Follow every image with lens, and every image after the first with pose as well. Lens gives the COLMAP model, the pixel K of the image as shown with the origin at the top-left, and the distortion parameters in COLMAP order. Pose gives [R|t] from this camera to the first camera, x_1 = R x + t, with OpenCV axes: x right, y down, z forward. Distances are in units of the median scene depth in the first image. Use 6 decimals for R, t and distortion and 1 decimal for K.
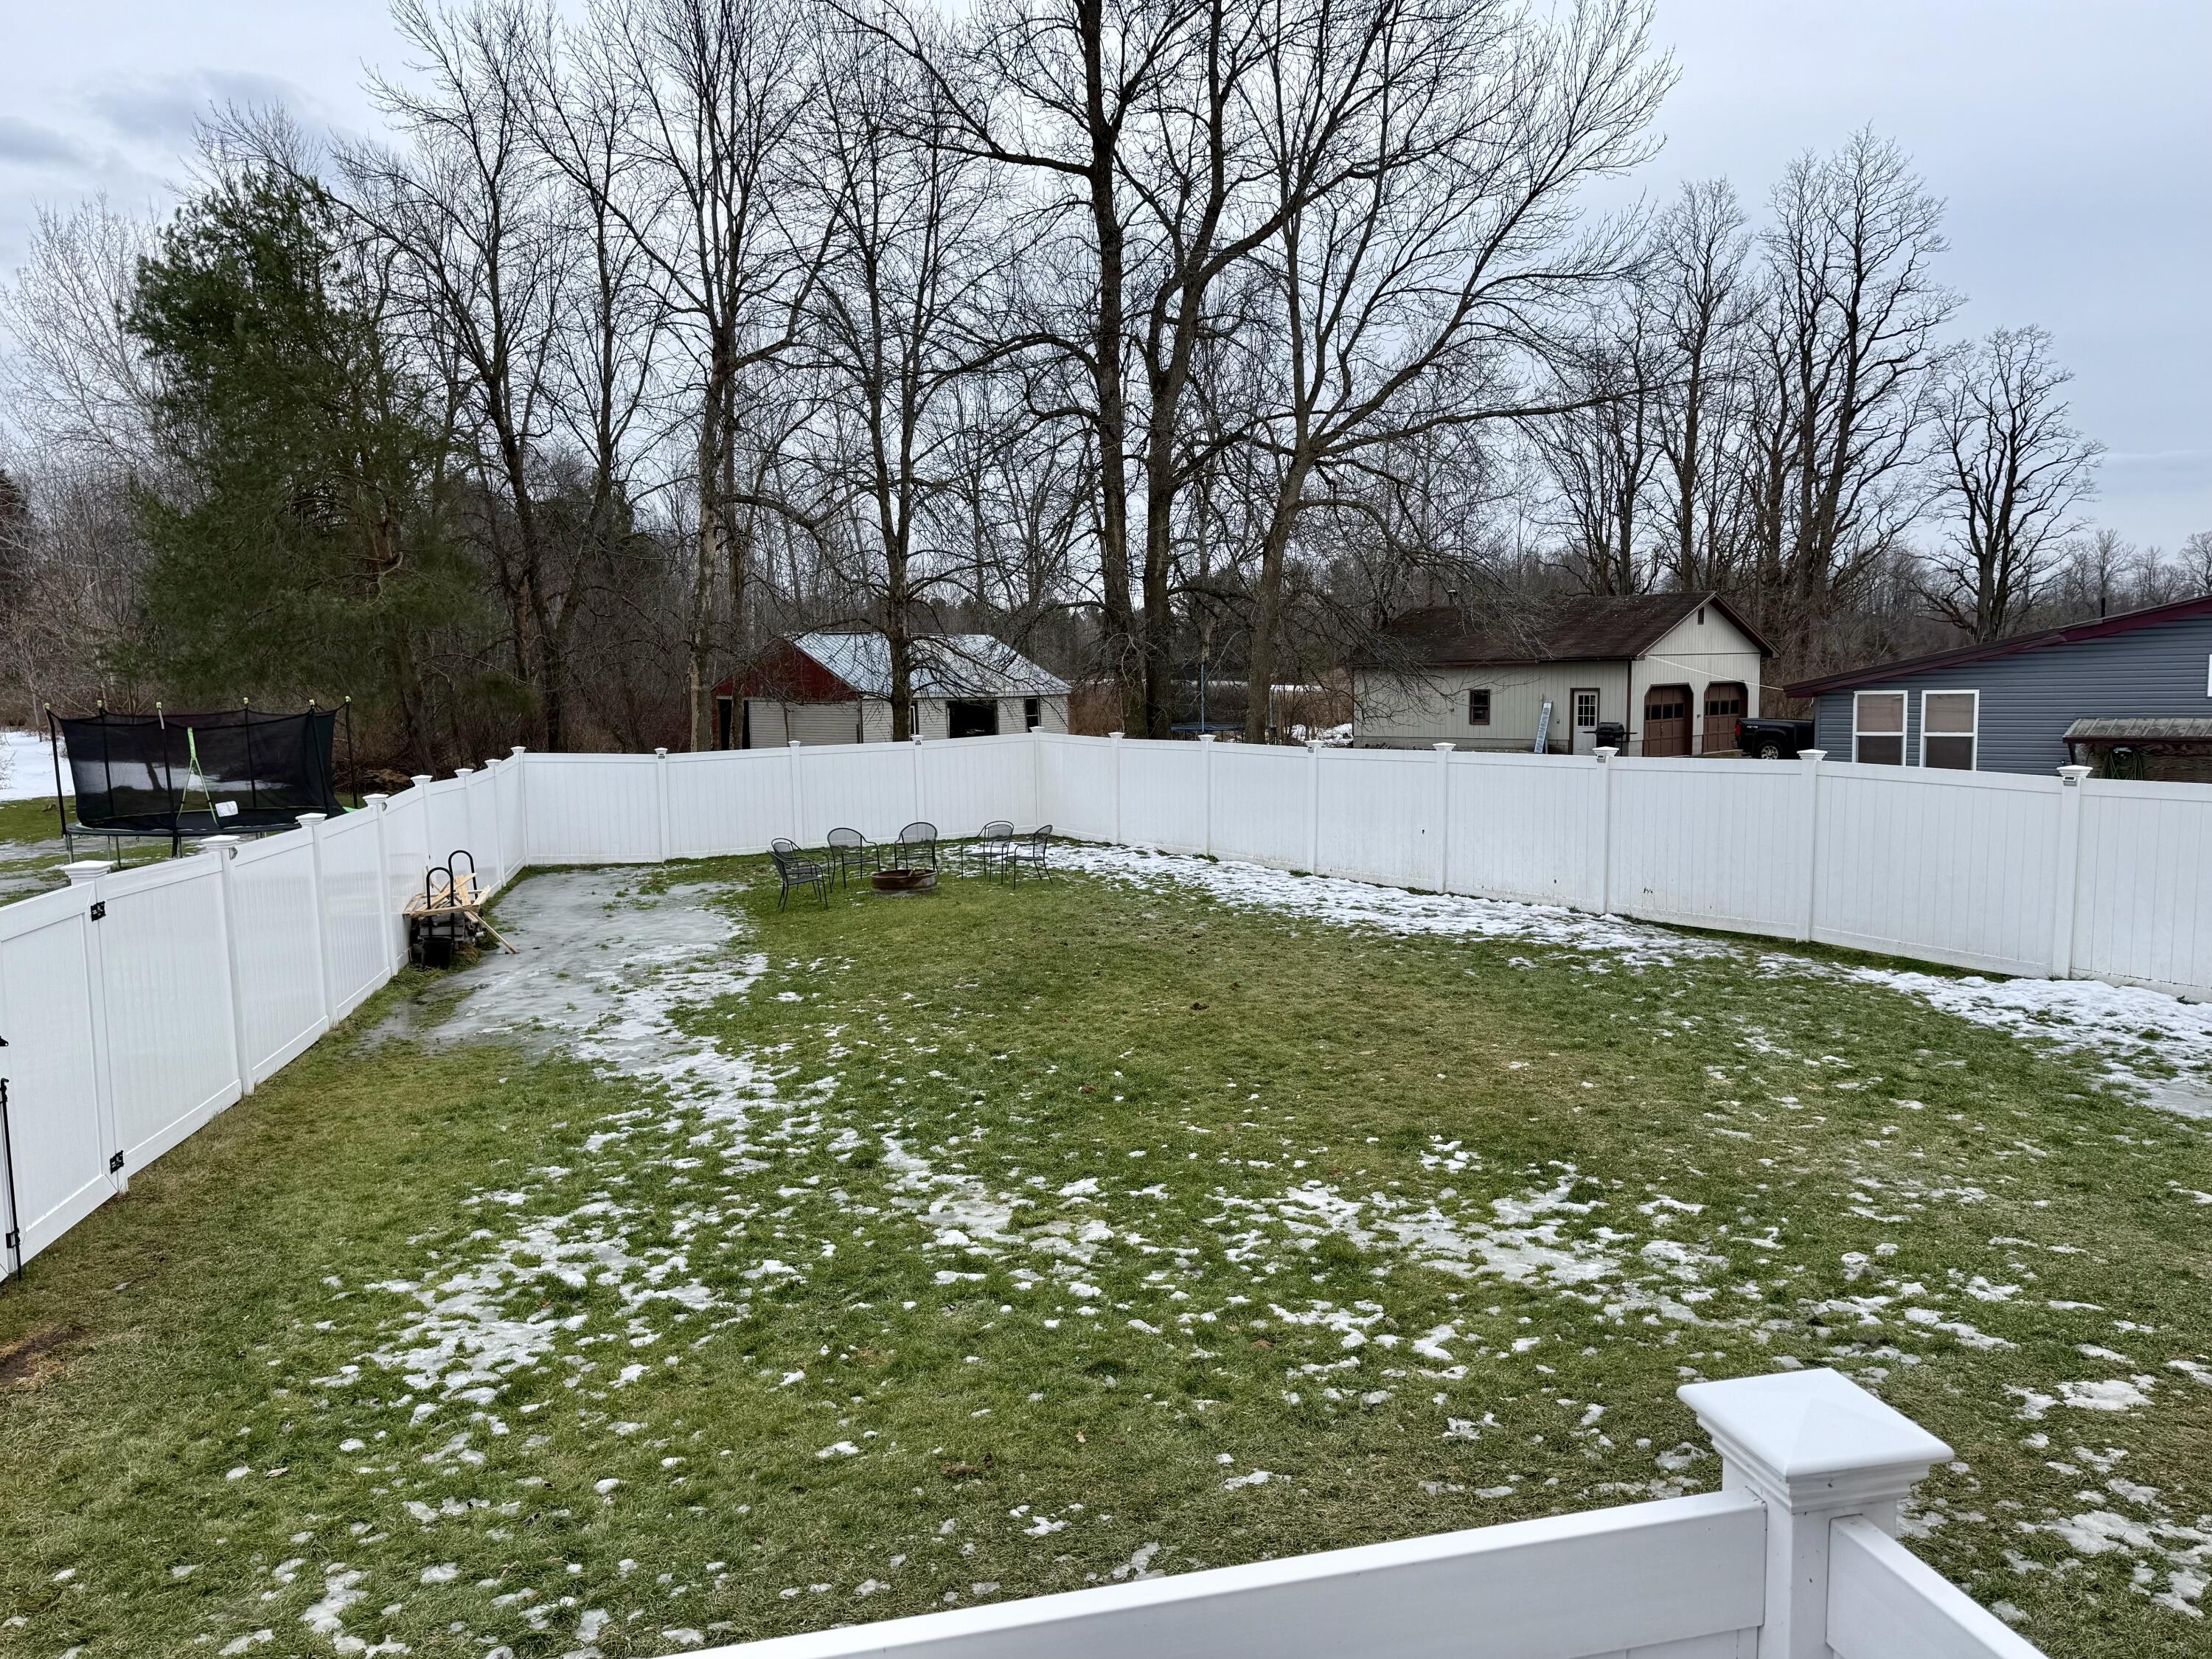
lens RADIAL K [[1626.5, 0, 1106.0], [0, 1626.5, 829.5], [0, 0, 1]] dist [-0.001915, -0.001164]
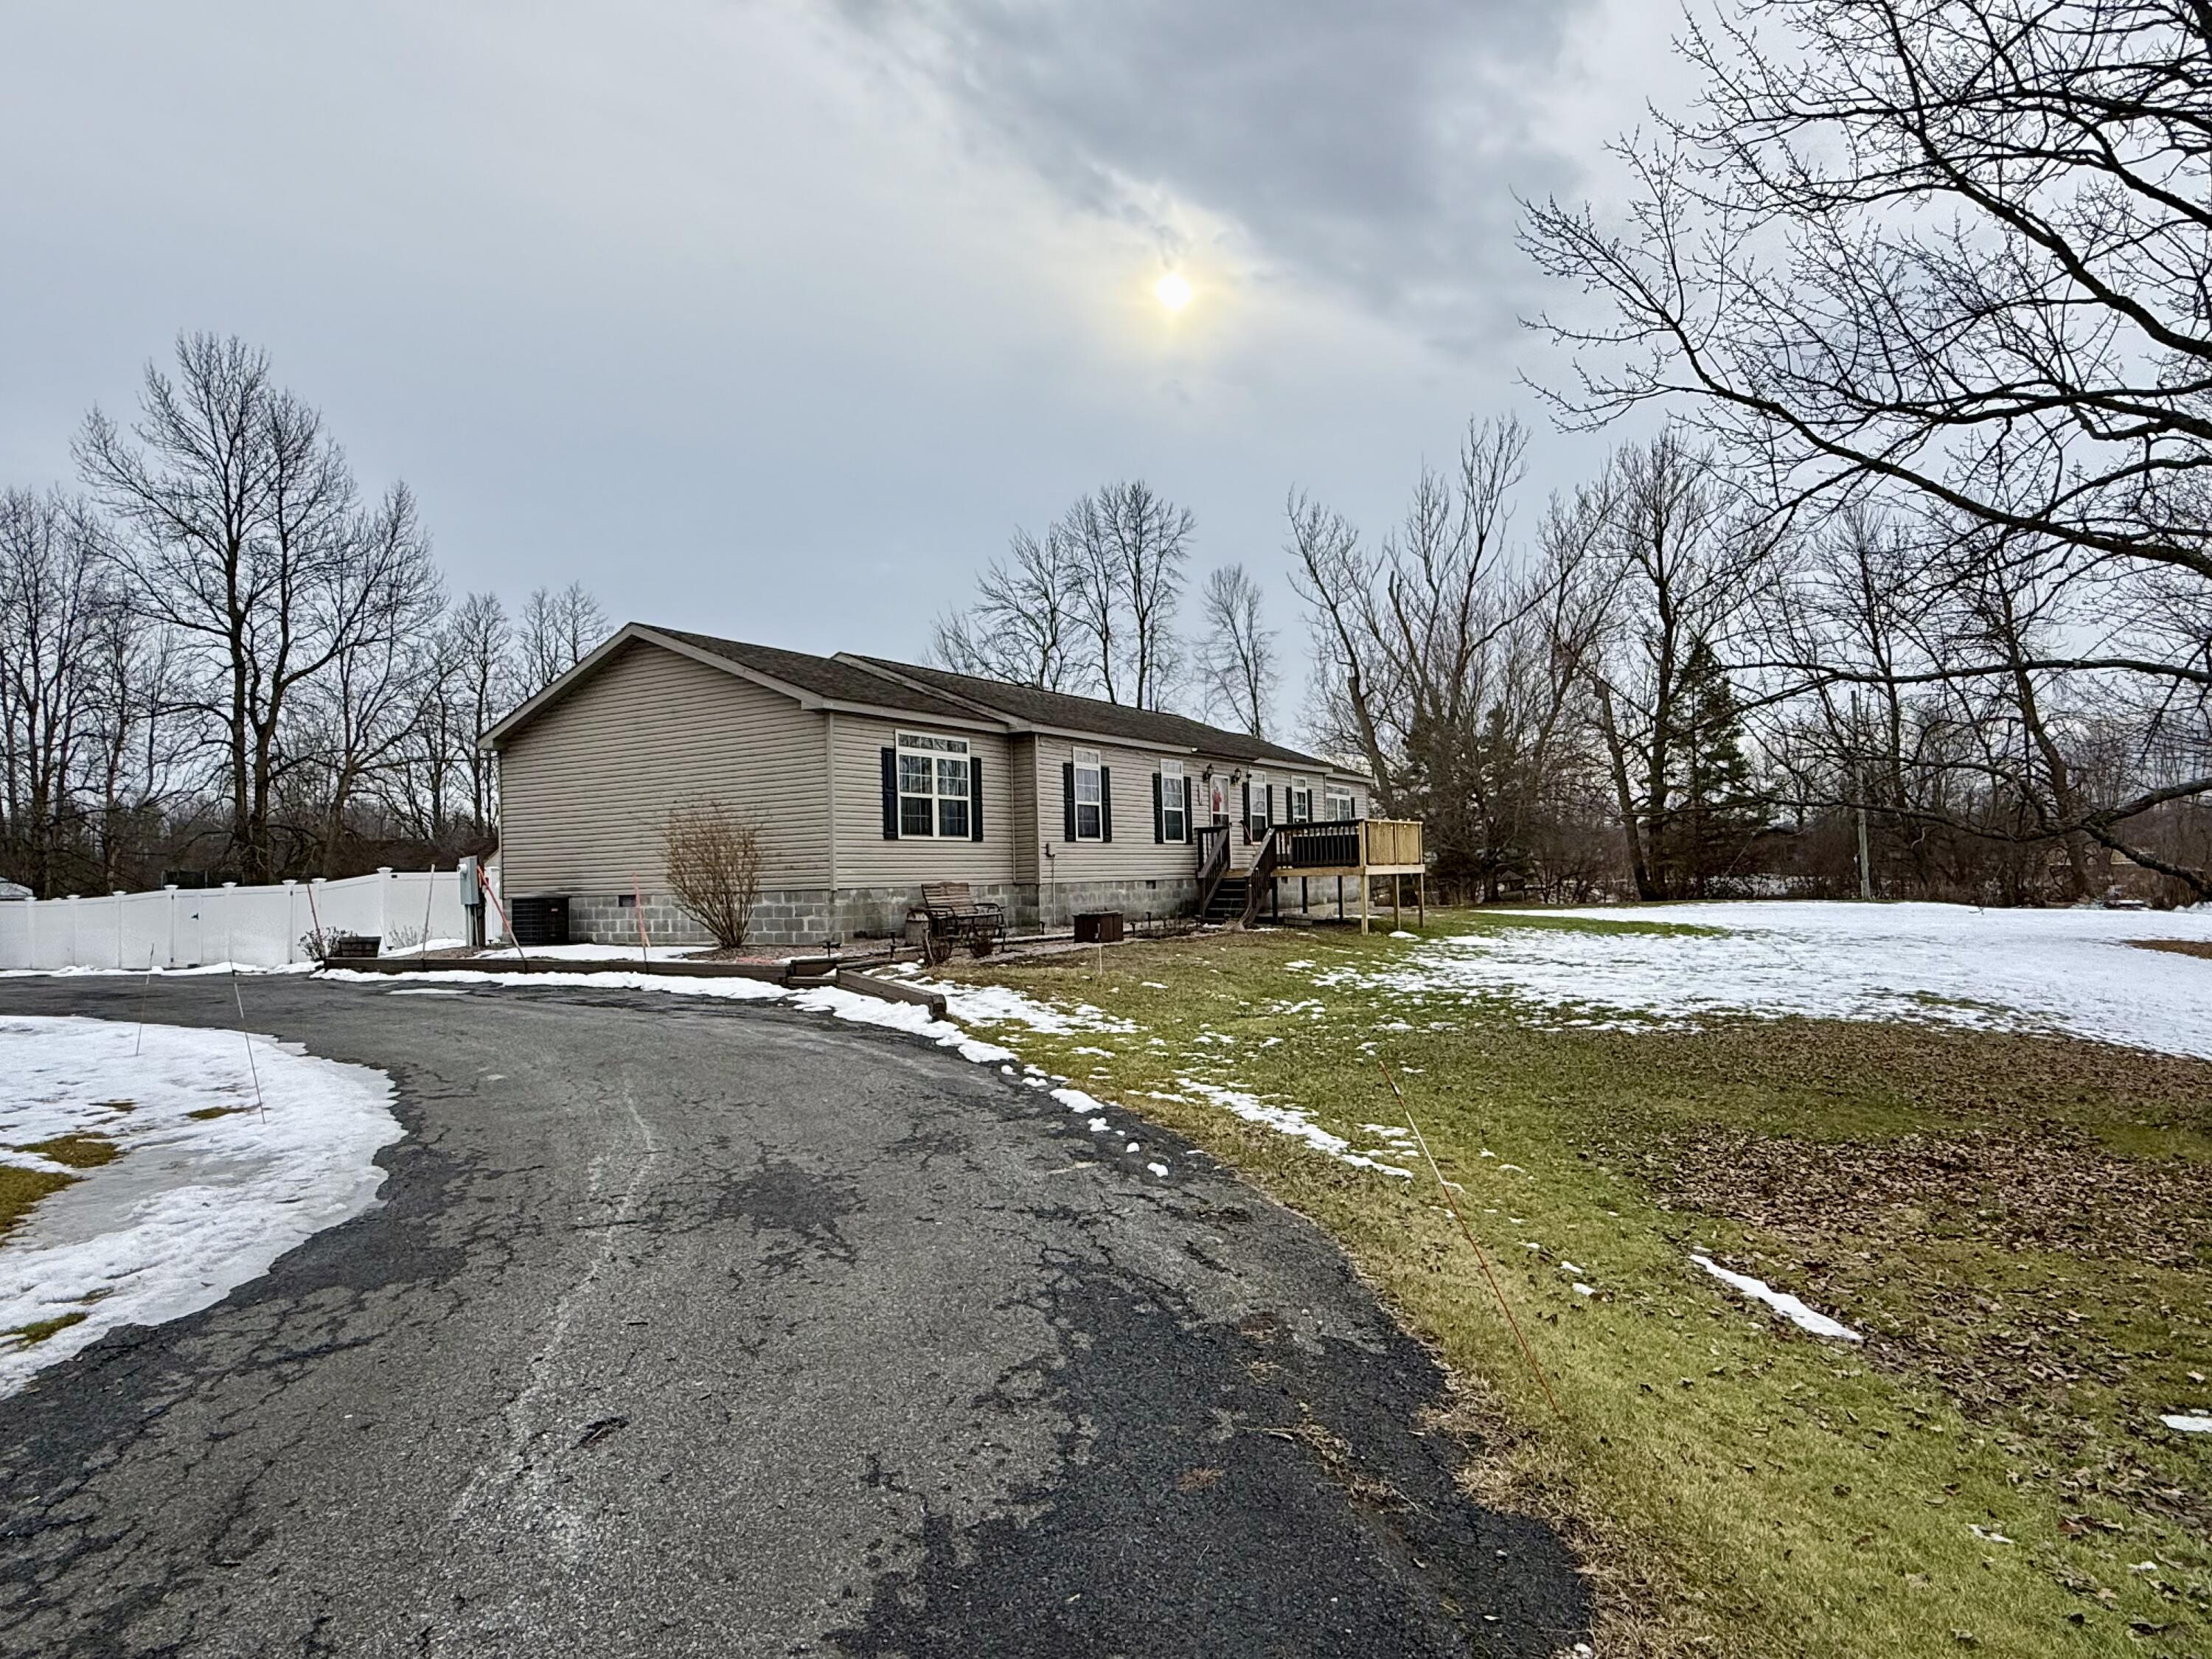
lens RADIAL K [[1313.2, 0, 1106.0], [0, 1313.2, 829.5], [0, 0, 1]] dist [0.002798, 0.000864]
pose [[0.687256, 0.027268, 0.725903, -0.461644], [0.085146, 0.989383, -0.117778, 0.151737], [-0.721408, 0.142752, 0.677637, -0.960495]]
